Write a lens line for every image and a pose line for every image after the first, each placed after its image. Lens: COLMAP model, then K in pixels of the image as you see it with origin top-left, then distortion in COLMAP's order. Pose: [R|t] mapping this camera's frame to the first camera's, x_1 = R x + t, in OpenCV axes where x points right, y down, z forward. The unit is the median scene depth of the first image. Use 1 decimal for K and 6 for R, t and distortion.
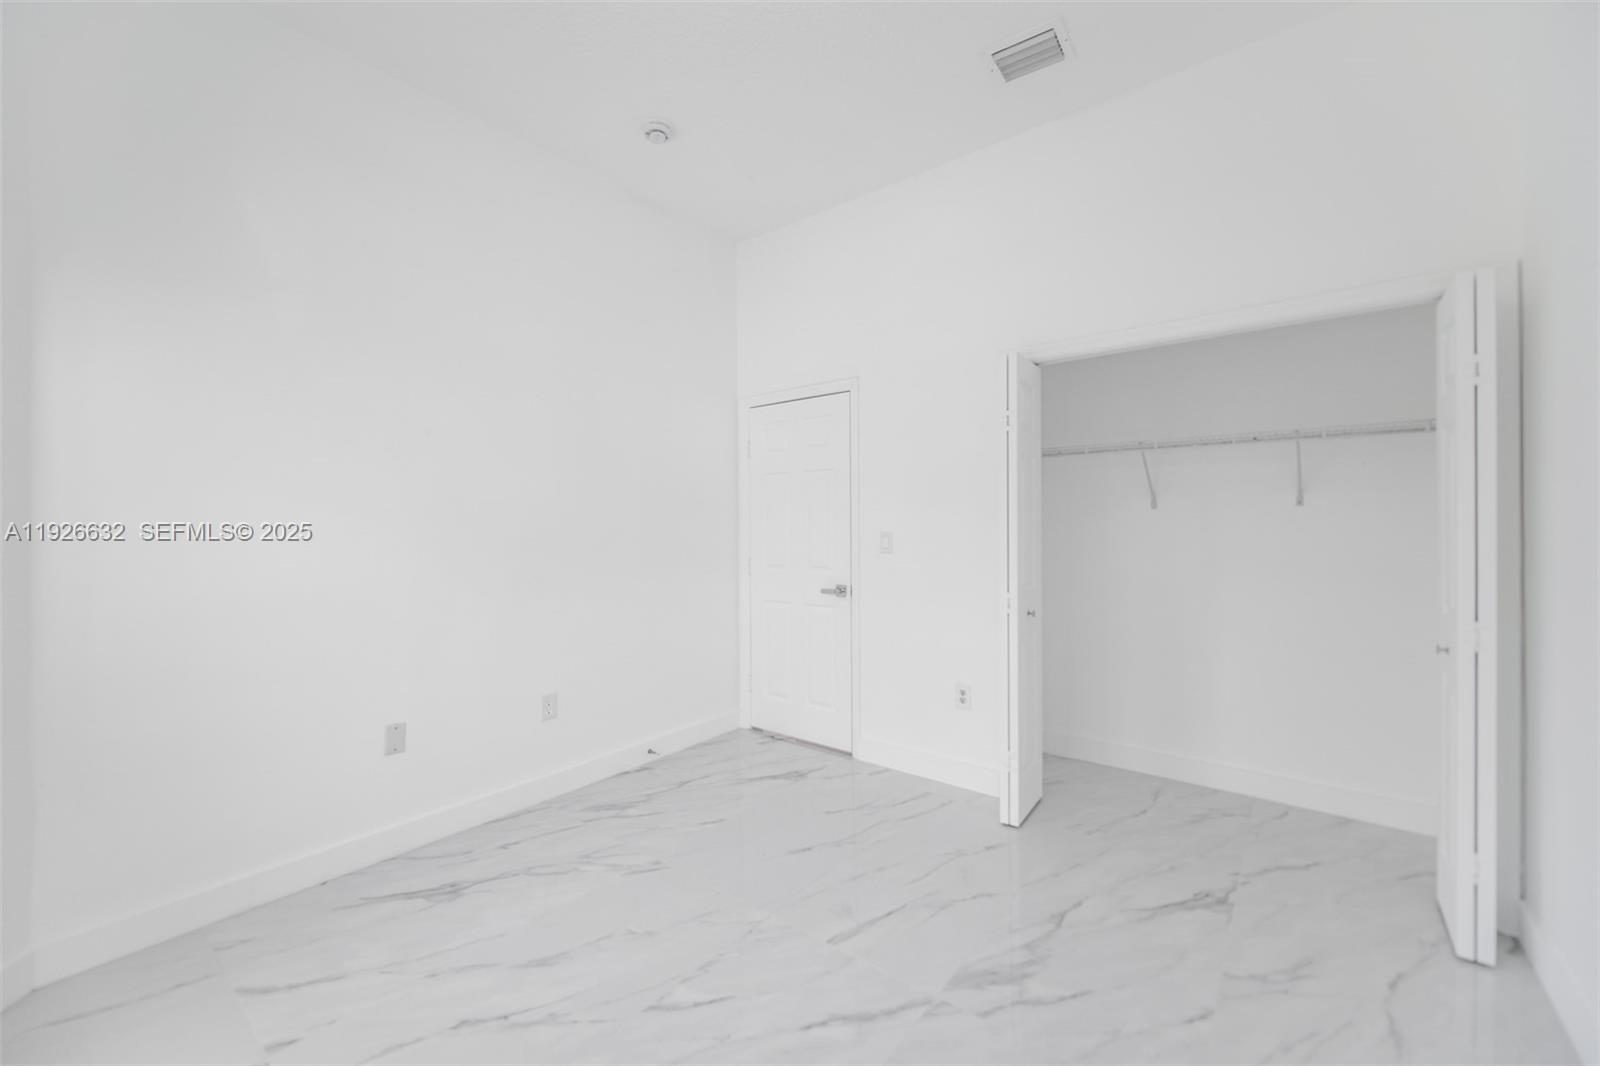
lens RADIAL K [[634.0, 0, 790.8], [0, 634.0, 526.1], [0, 0, 1]] dist [0.004668, -0.004186]
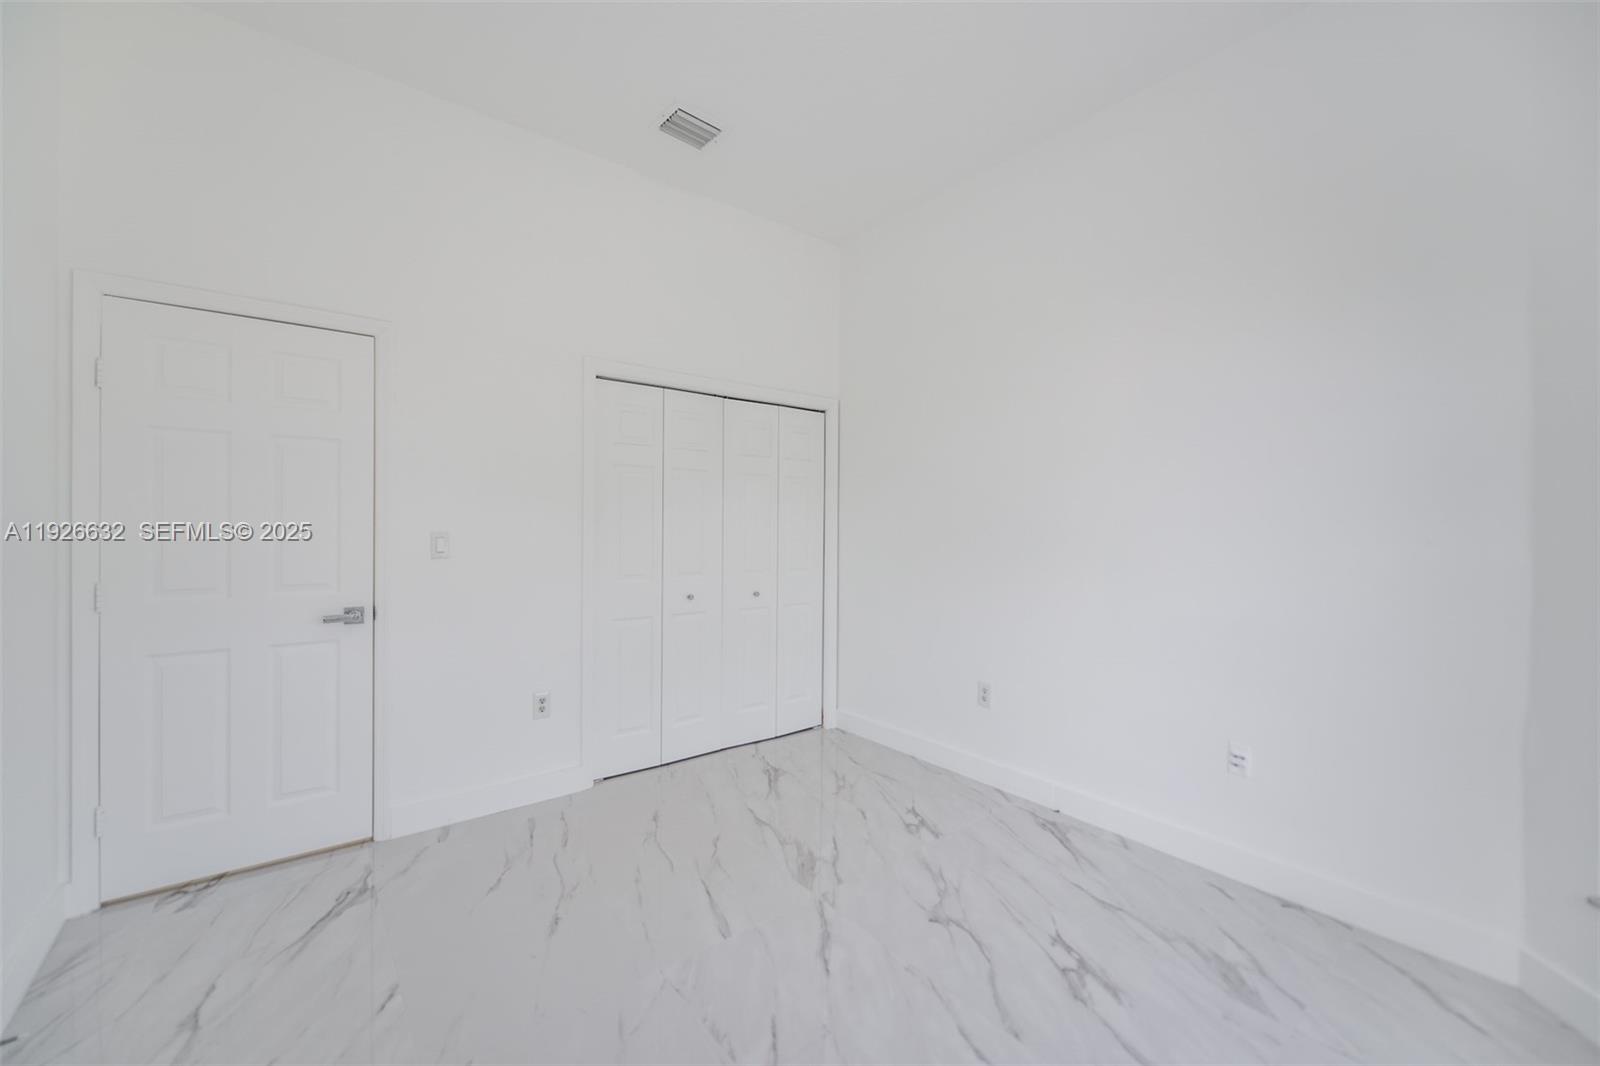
lens RADIAL K [[634.0, 0, 792.1], [0, 634.0, 547.8], [0, 0, 1]] dist [0.004668, -0.004186]
pose [[0.229503, -0.029585, 0.972858, -0.827651], [-0.012169, 0.999373, 0.033262, -0.003529], [-0.973232, -0.019472, 0.228999, 0.630873]]
